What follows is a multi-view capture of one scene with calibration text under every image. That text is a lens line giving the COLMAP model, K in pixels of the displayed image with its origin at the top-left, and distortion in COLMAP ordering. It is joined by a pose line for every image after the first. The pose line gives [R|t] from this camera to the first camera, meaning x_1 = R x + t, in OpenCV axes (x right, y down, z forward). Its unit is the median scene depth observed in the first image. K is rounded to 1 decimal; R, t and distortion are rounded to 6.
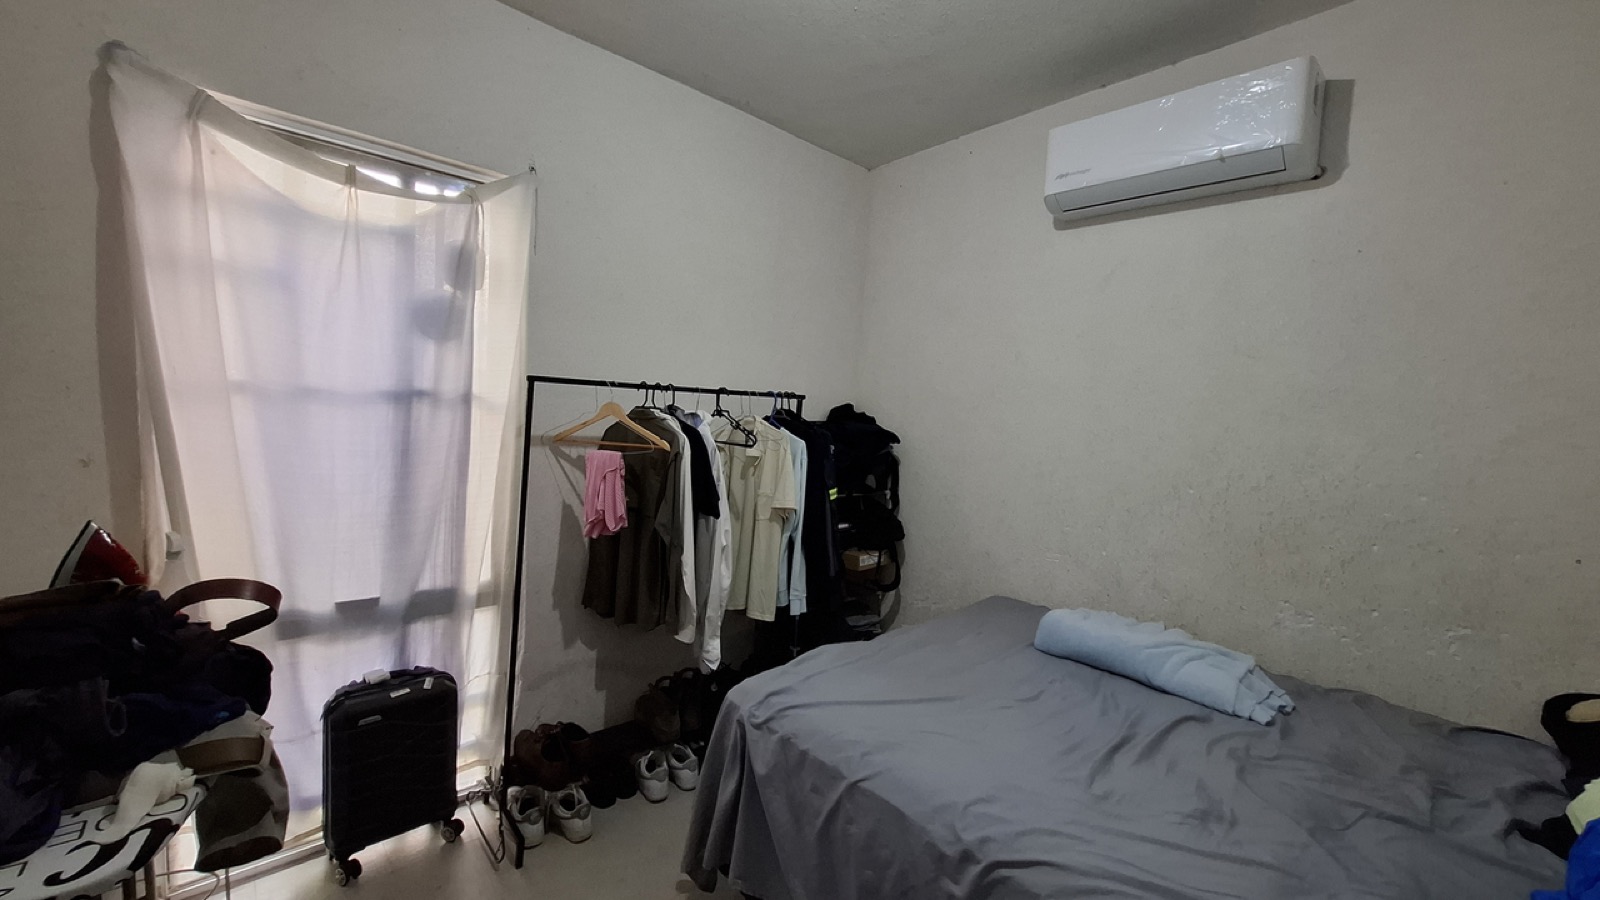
lens RADIAL K [[632.6, 0, 800.8], [0, 632.6, 452.0], [0, 0, 1]] dist [-0.003232, 0.000145]
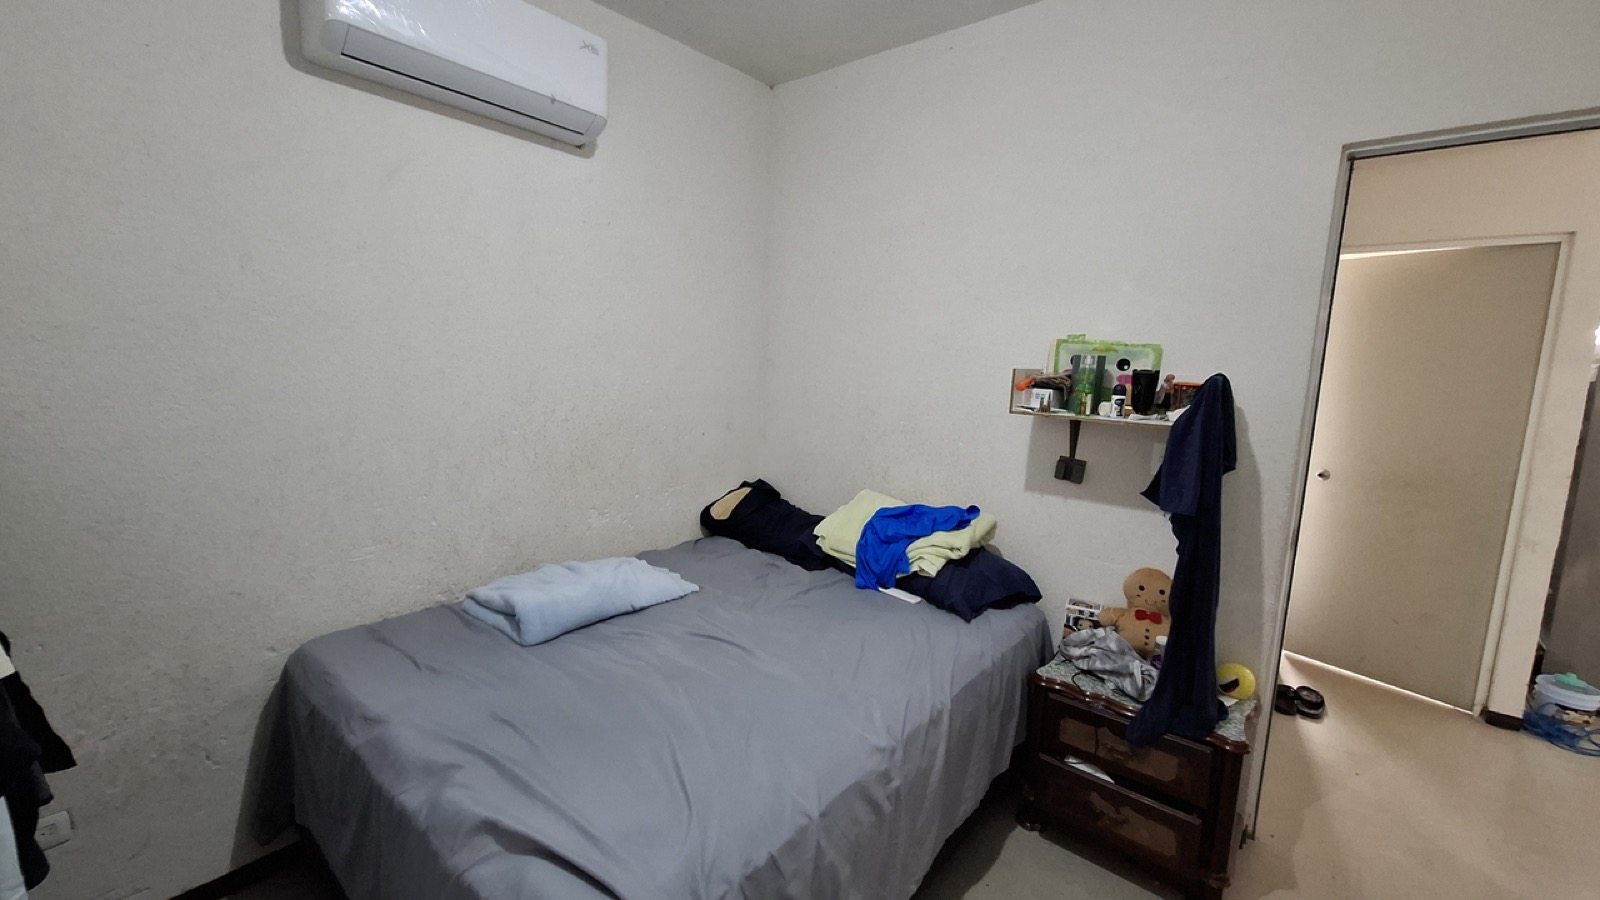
lens RADIAL K [[632.6, 0, 800.8], [0, 632.6, 452.0], [0, 0, 1]] dist [-0.003232, 0.000145]
pose [[-0.122096, -0.203512, 0.971430, -0.477087], [0.018160, 0.978131, 0.207198, -0.123426], [-0.992352, 0.042939, -0.115730, 0.772706]]
